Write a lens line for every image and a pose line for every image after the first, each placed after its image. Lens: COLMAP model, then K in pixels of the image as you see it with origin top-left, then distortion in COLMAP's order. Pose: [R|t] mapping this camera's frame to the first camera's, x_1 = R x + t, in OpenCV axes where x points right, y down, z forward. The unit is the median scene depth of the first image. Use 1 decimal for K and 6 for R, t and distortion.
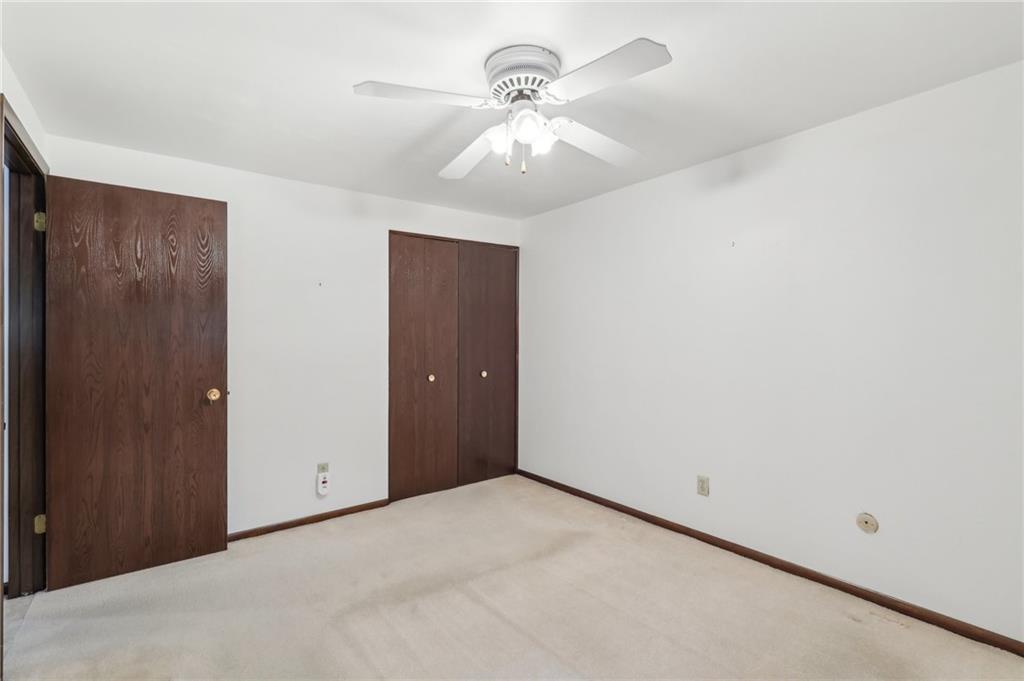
lens RADIAL K [[473.1, 0, 504.7], [0, 473.1, 344.9], [0, 0, 1]] dist [-0.003186, -0.000929]
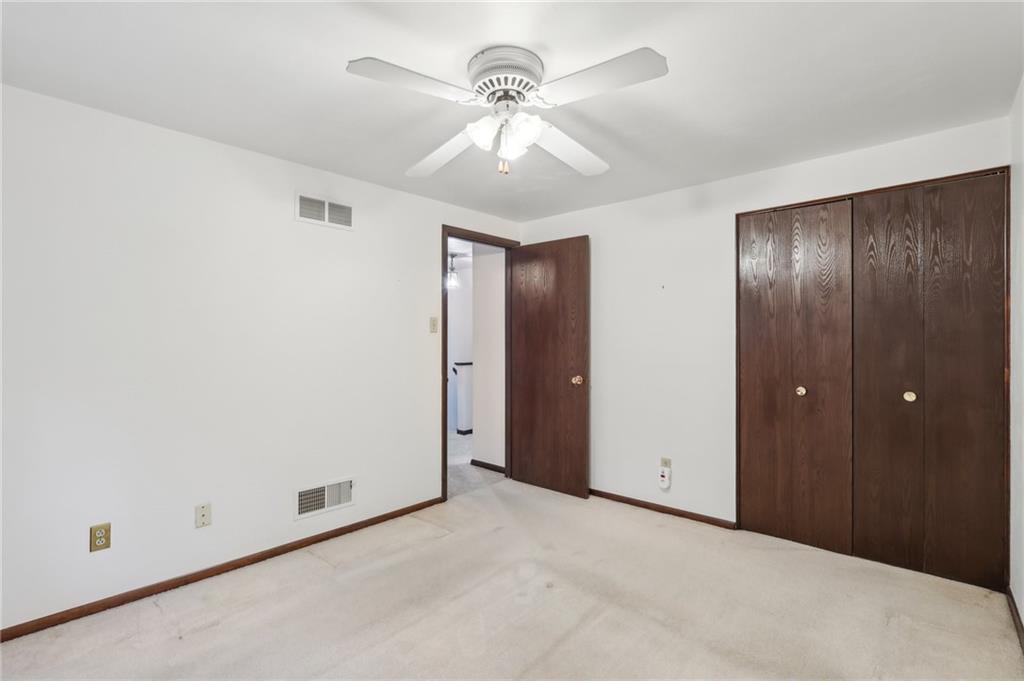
lens RADIAL K [[473.1, 0, 506.3], [0, 473.1, 342.2], [0, 0, 1]] dist [-0.003186, -0.000929]
pose [[0.190883, 0.009550, -0.981566, 0.250382], [-0.010939, 0.999911, 0.007601, -0.004133], [0.981552, 0.009286, 0.190970, 0.199387]]
